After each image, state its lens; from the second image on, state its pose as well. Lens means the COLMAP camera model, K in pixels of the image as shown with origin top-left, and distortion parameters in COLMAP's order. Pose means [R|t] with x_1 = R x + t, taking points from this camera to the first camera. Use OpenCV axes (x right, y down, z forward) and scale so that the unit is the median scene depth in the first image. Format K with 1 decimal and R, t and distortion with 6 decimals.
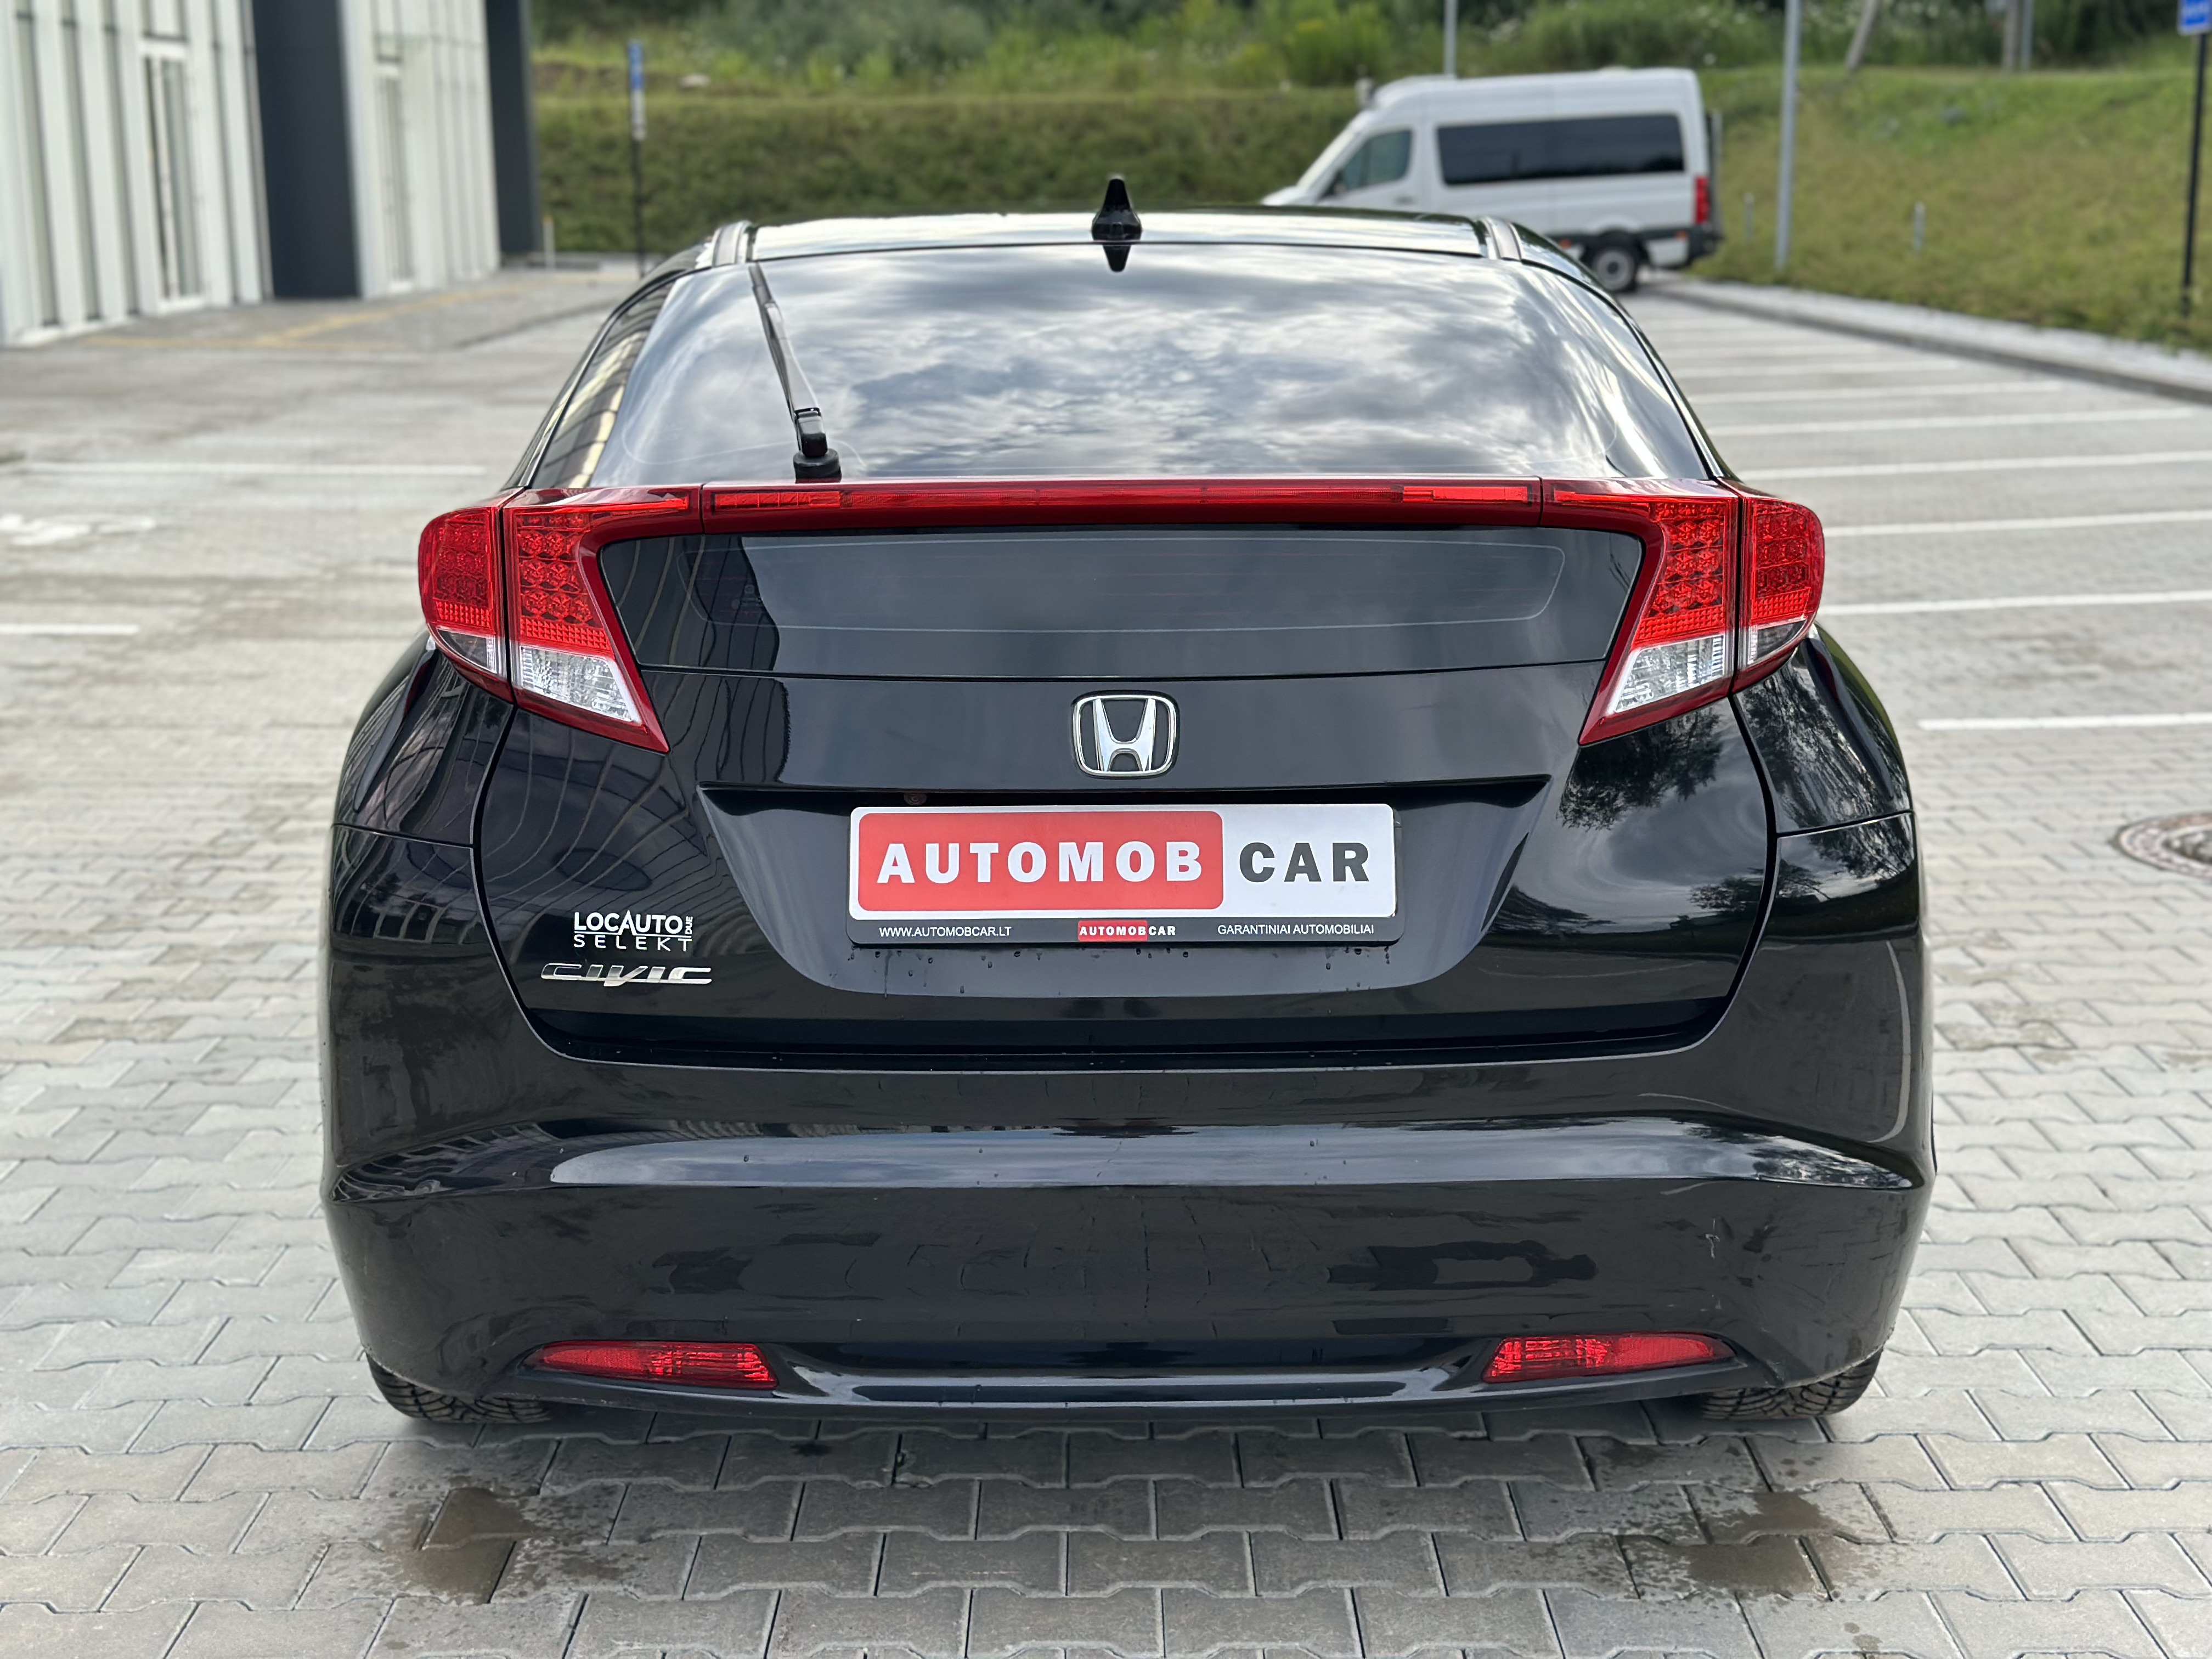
lens RADIAL K [[3108.8, 0, 1095.9], [0, 3108.8, 767.5], [0, 0, 1]] dist [0.118466, -0.097809]
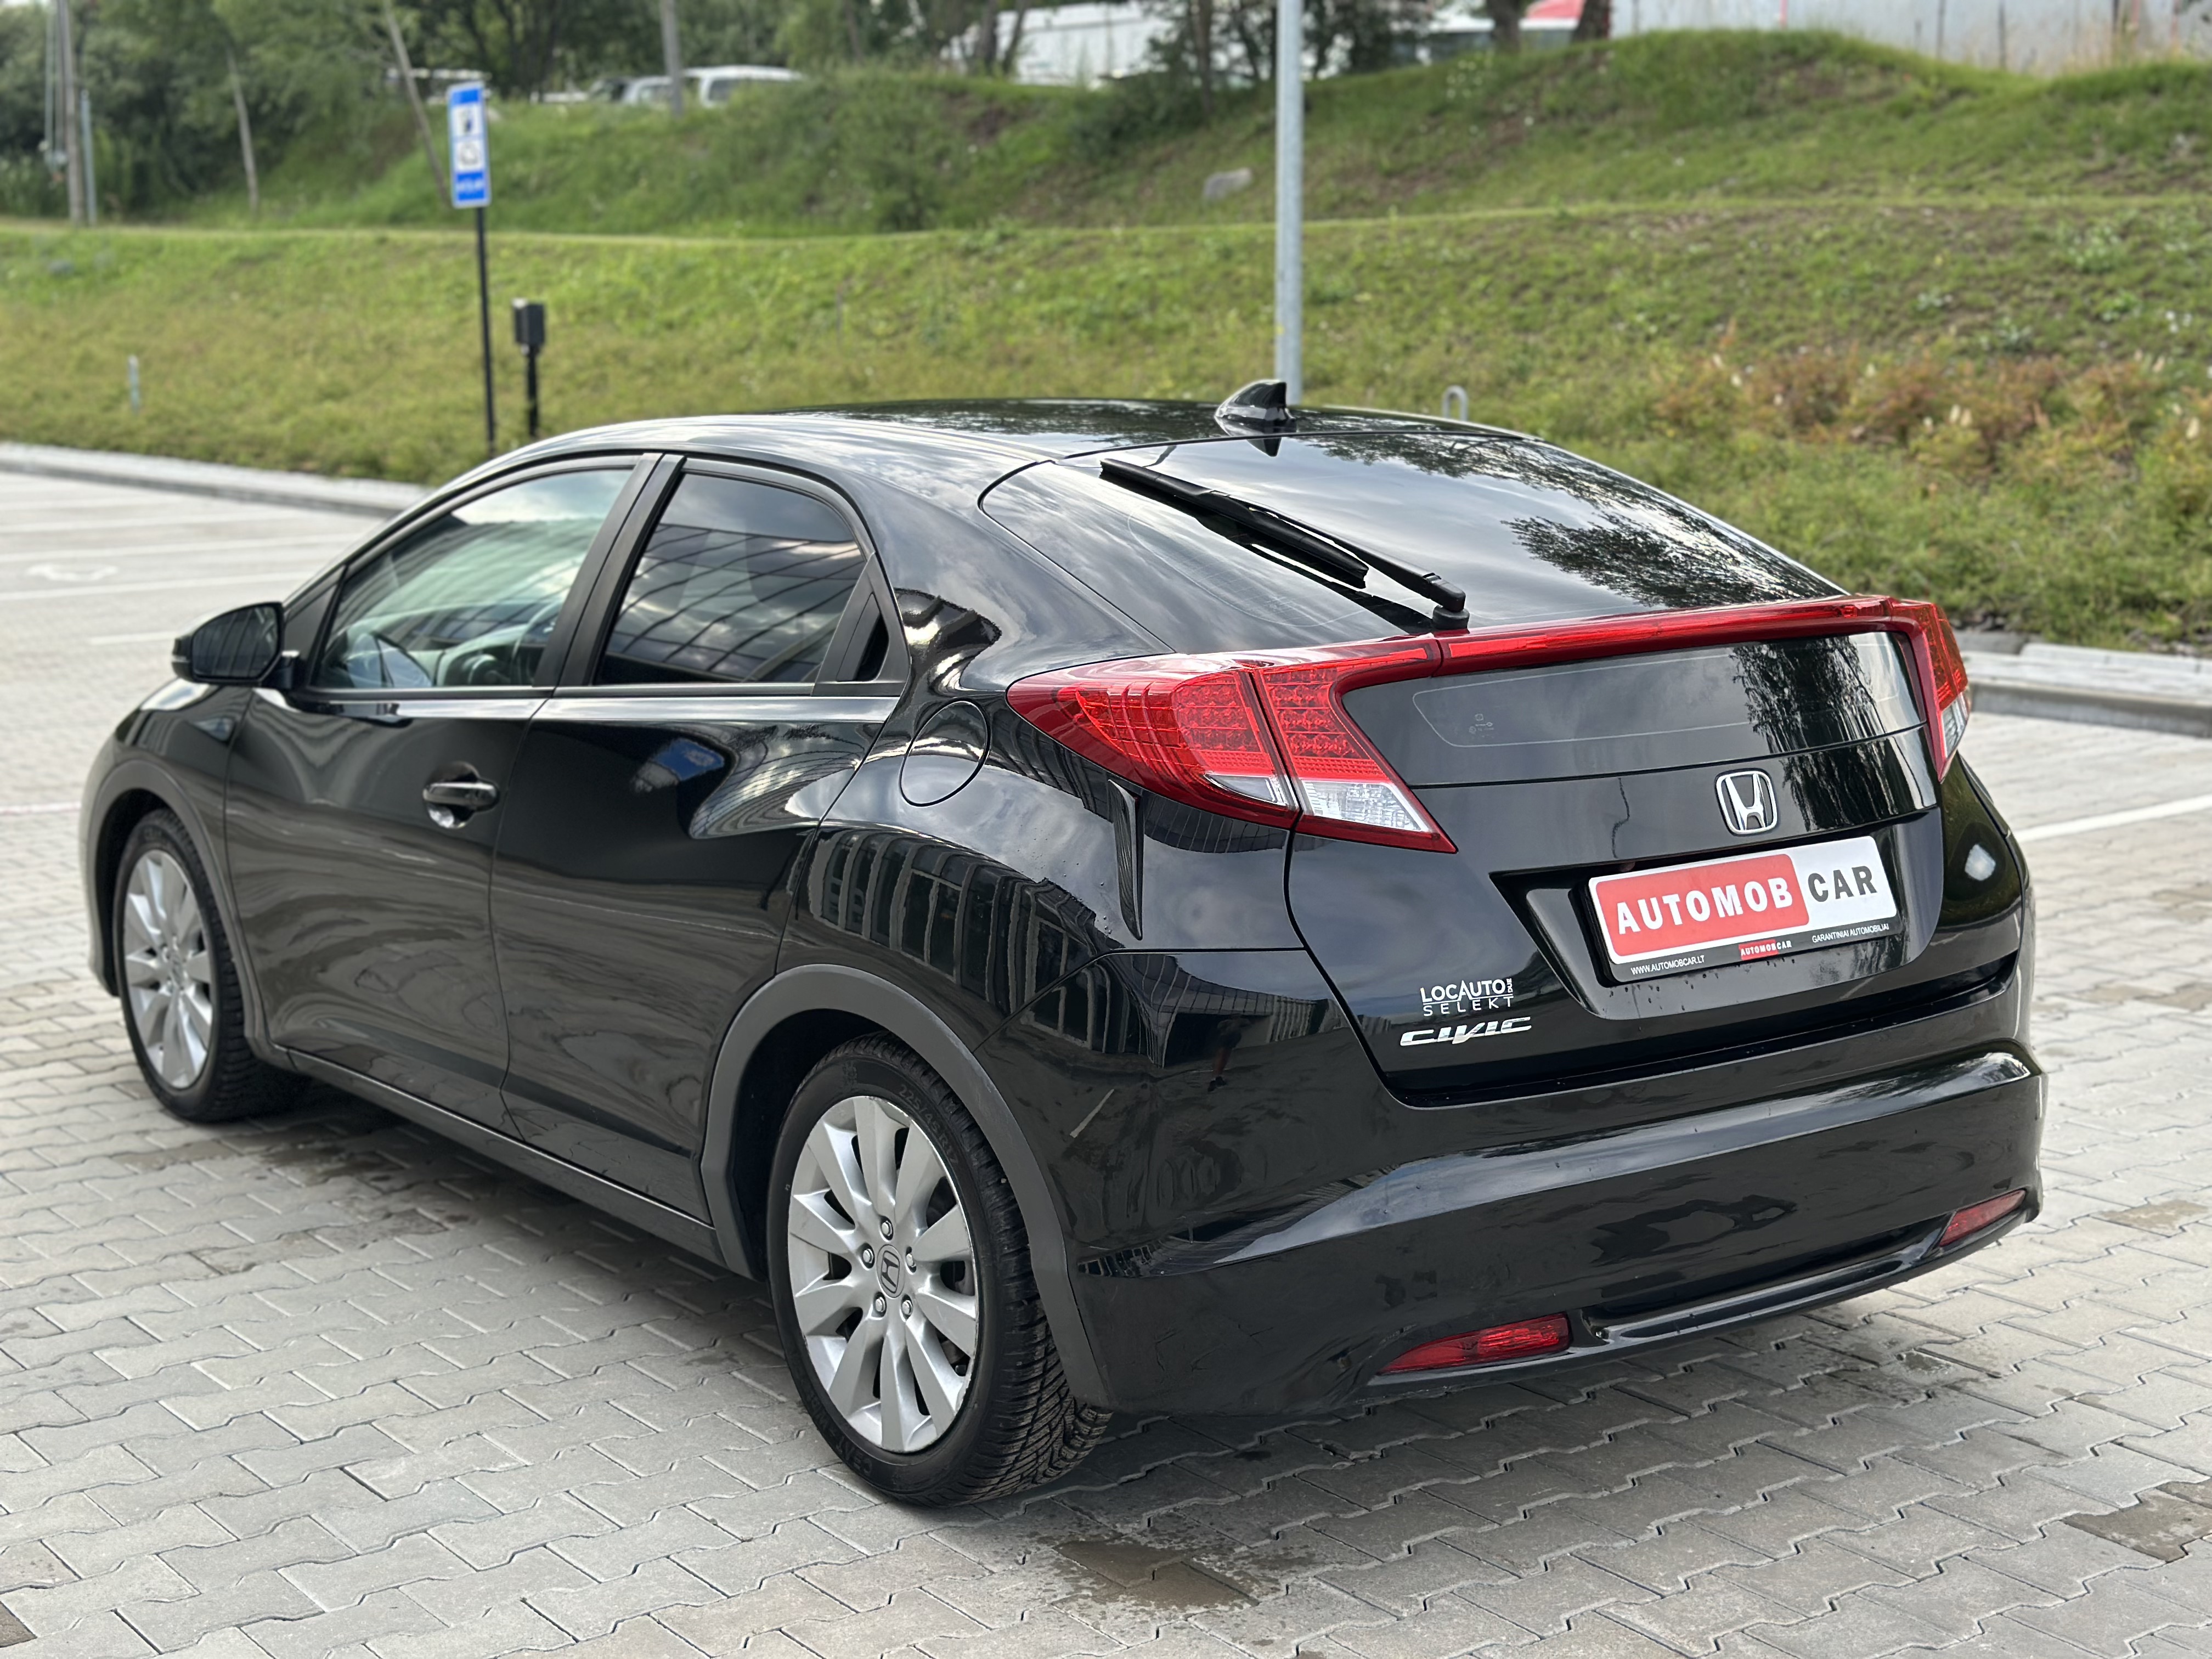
lens RADIAL K [[3099.1, 0, 1106.0], [0, 3099.1, 829.5], [0, 0, 1]] dist [0.146016, -0.172893]
pose [[0.806164, -0.093950, 0.584186, -0.975855], [0.109282, 0.993970, 0.009044, -0.040026], [-0.581513, 0.056550, 0.811569, 0.081433]]
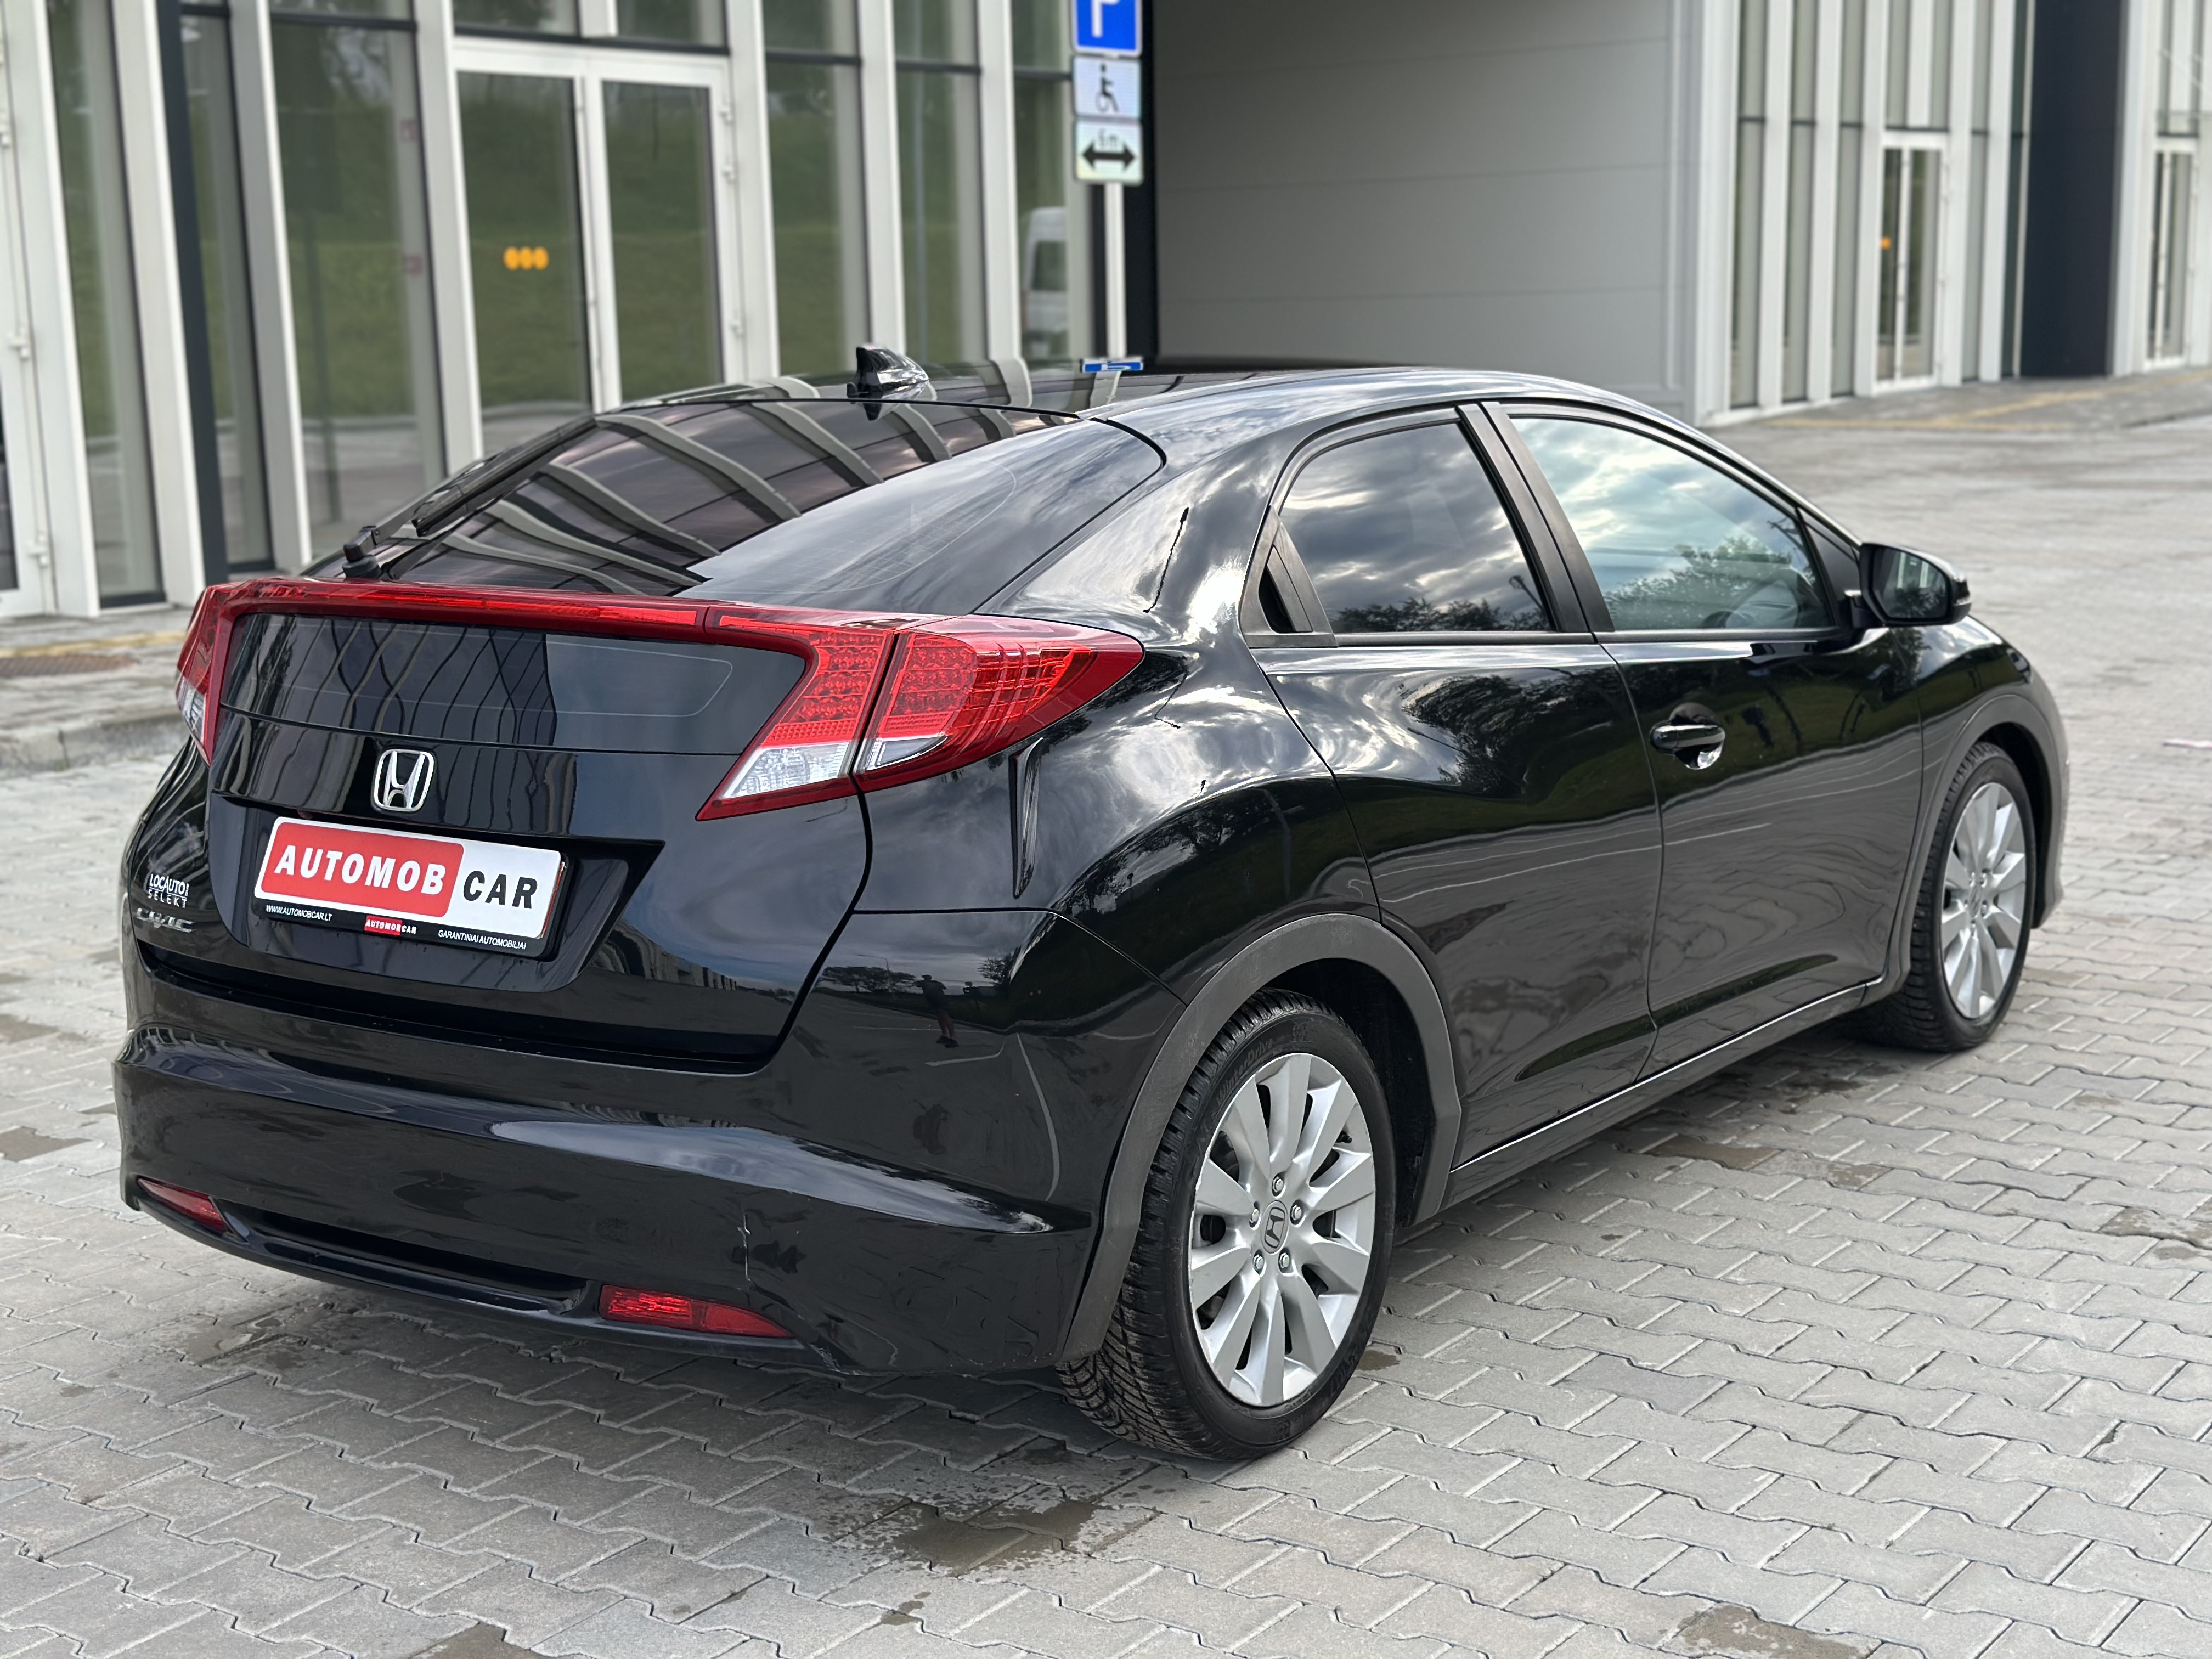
lens RADIAL K [[3099.1, 0, 1106.0], [0, 3099.1, 829.5], [0, 0, 1]] dist [0.146016, -0.172893]
pose [[0.813106, 0.090980, -0.574962, 1.007576], [-0.092309, 0.995365, 0.026960, -0.052155], [0.574750, 0.031152, 0.817736, 0.084120]]
